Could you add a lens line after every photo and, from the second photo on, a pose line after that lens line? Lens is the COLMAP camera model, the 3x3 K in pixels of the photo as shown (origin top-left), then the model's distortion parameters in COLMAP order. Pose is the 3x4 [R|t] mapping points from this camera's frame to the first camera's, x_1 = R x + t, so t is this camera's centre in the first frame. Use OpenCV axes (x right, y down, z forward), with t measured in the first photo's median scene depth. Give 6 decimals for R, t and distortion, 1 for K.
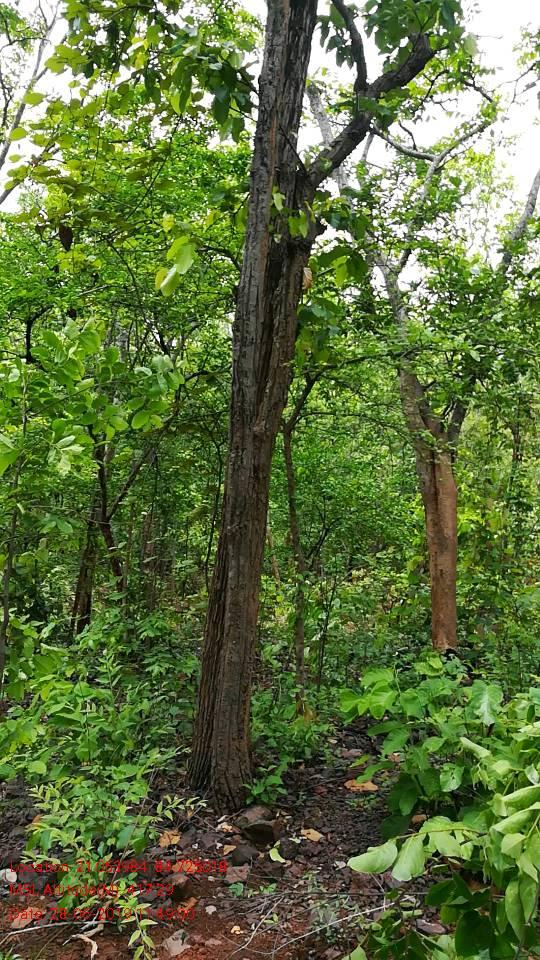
lens RADIAL K [[795.9, 0, 270.0], [0, 795.9, 480.0], [0, 0, 1]] dist [0.000456, -0.009156]
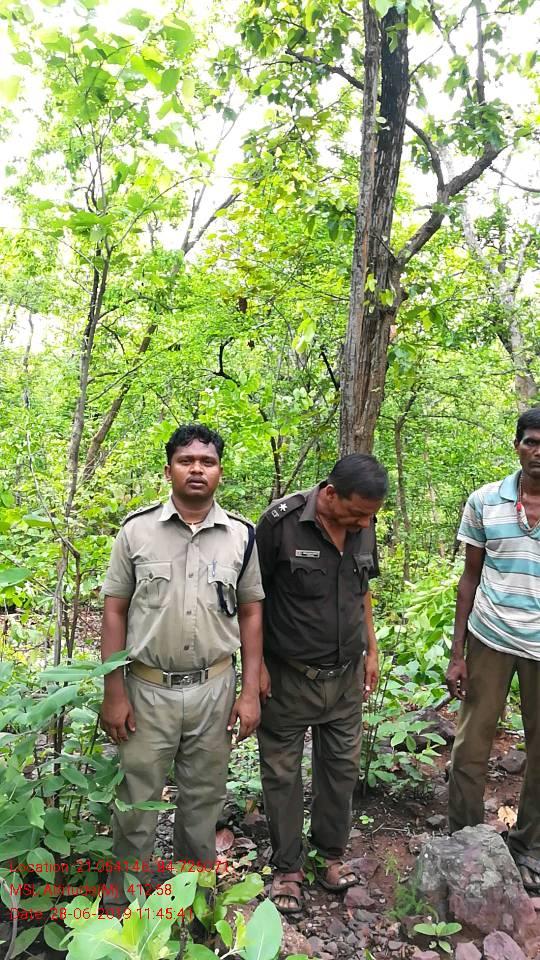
lens RADIAL K [[795.9, 0, 270.0], [0, 795.9, 480.0], [0, 0, 1]] dist [0.000456, -0.009156]
pose [[0.971695, -0.002193, -0.236231, 0.177643], [0.006655, 0.999814, 0.018095, 0.000985], [0.236147, -0.019155, 0.971529, -0.543960]]
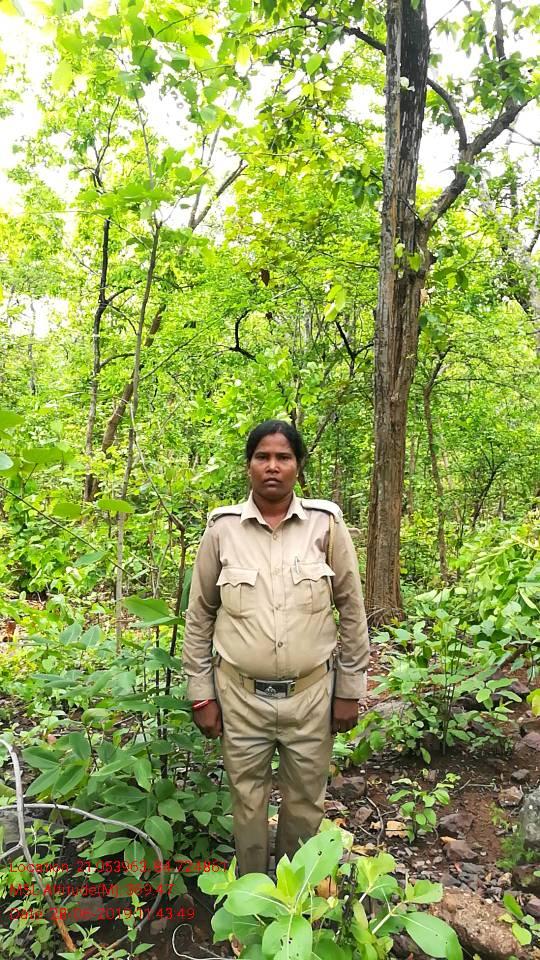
lens RADIAL K [[795.9, 0, 270.0], [0, 795.9, 480.0], [0, 0, 1]] dist [0.000456, -0.009156]
pose [[0.969398, -0.042328, -0.241819, 0.115071], [0.055437, 0.997324, 0.047661, 0.007247], [0.239154, -0.059608, 0.969150, -0.559165]]
